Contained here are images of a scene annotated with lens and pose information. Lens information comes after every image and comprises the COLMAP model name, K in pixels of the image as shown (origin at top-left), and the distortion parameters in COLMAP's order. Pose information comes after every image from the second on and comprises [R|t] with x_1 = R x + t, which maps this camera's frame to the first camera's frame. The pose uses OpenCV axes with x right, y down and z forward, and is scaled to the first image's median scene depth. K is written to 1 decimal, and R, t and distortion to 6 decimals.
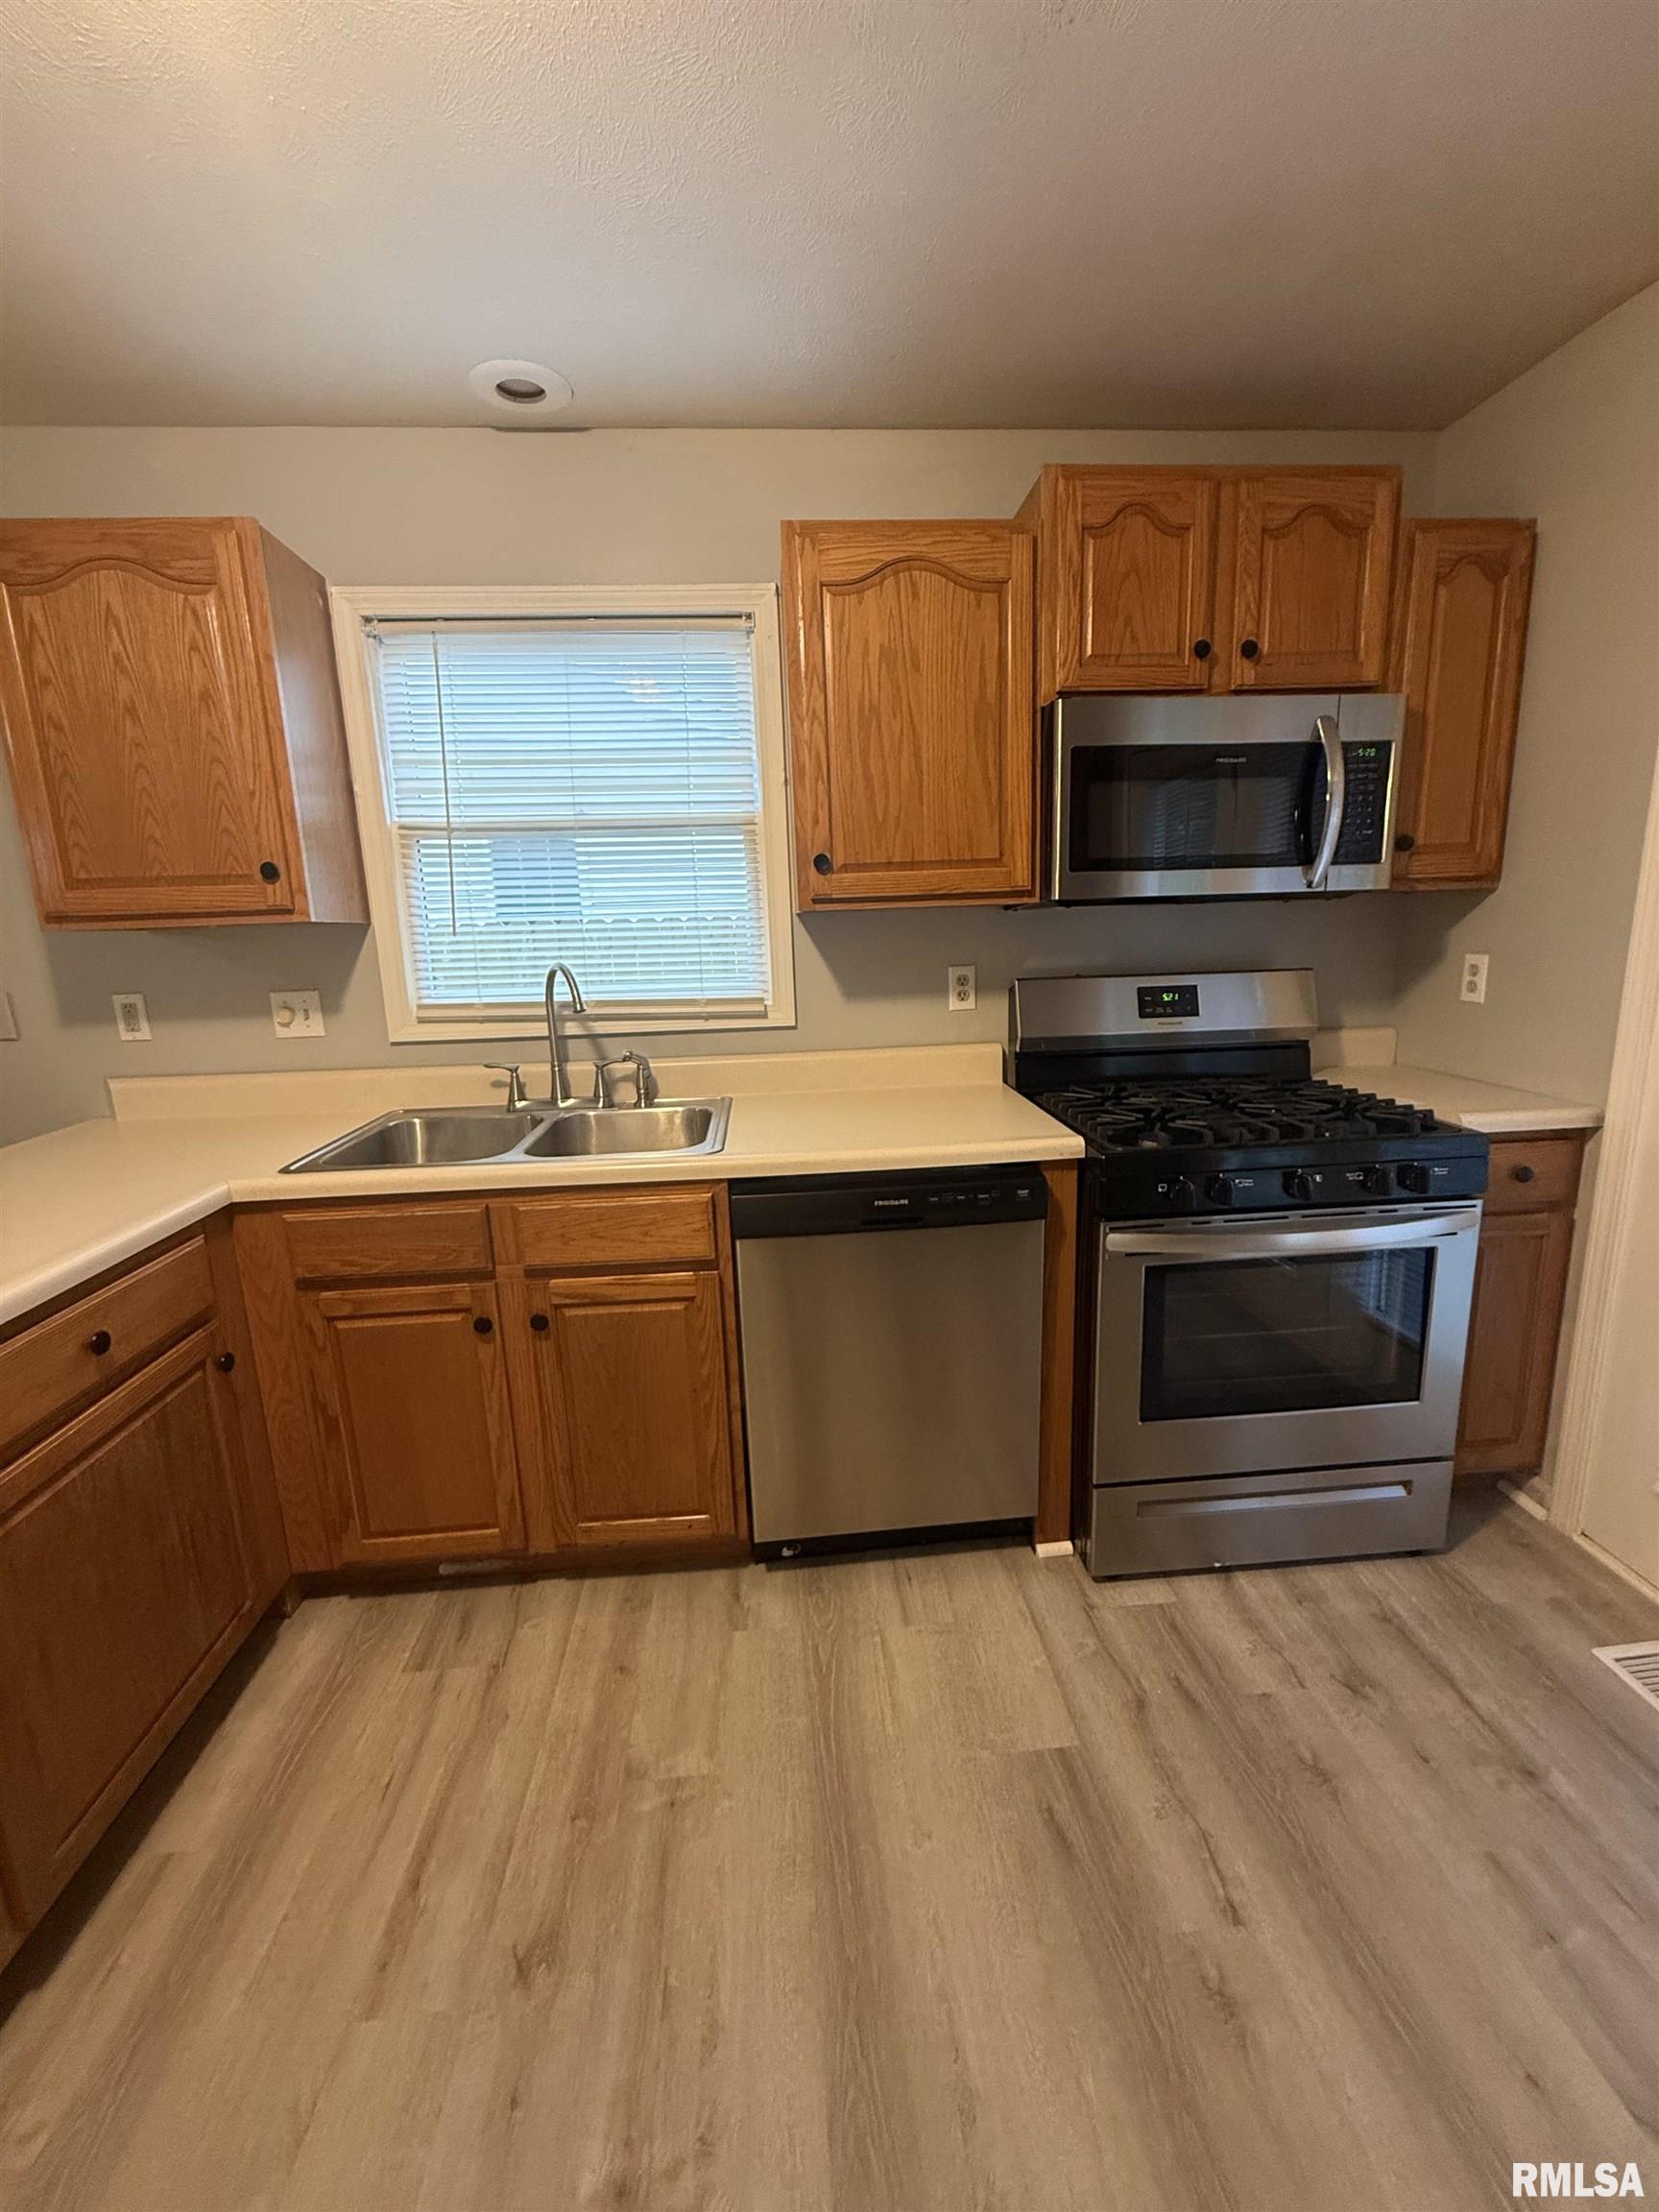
lens RADIAL K [[882.4, 0, 831.3], [0, 882.4, 1097.2], [0, 0, 1]] dist [-0.000206, 0.000032]
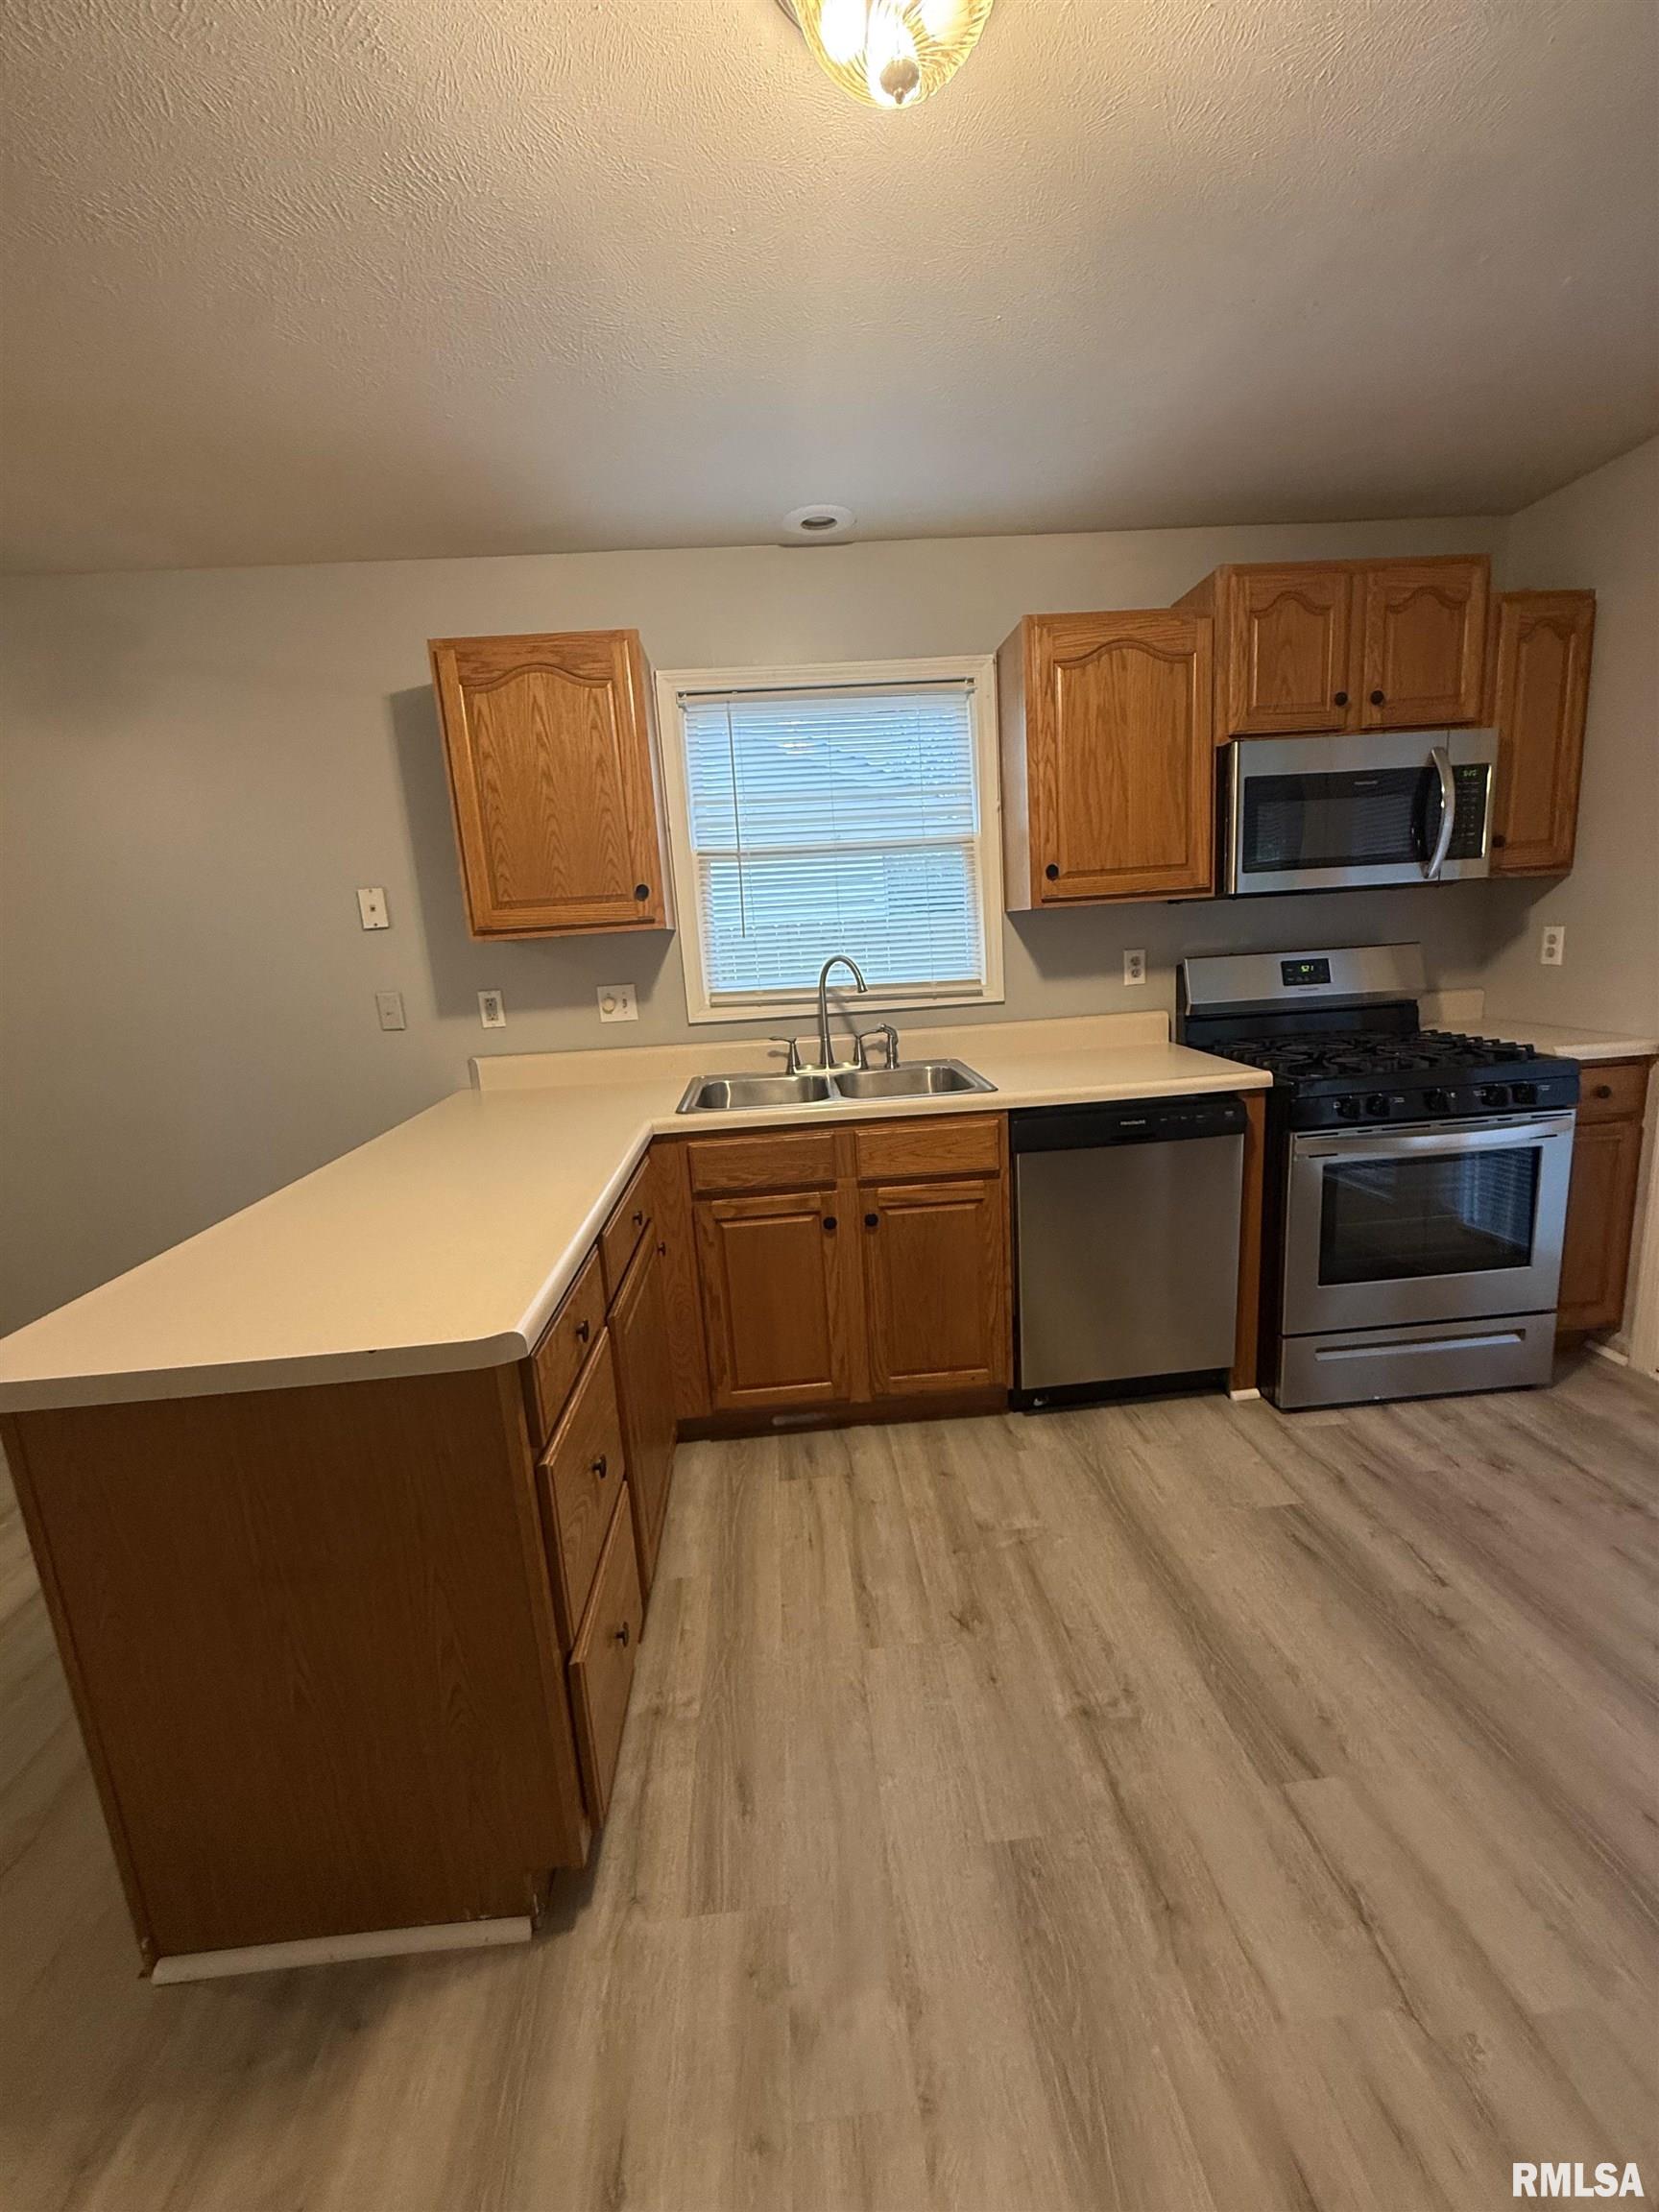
lens RADIAL K [[882.4, 0, 831.3], [0, 882.4, 1097.2], [0, 0, 1]] dist [-0.000206, 0.000032]
pose [[0.999503, -0.029224, -0.011844, -0.343451], [0.029164, 0.999561, -0.005168, 0.068278], [0.011990, 0.004820, 0.999917, -0.320209]]
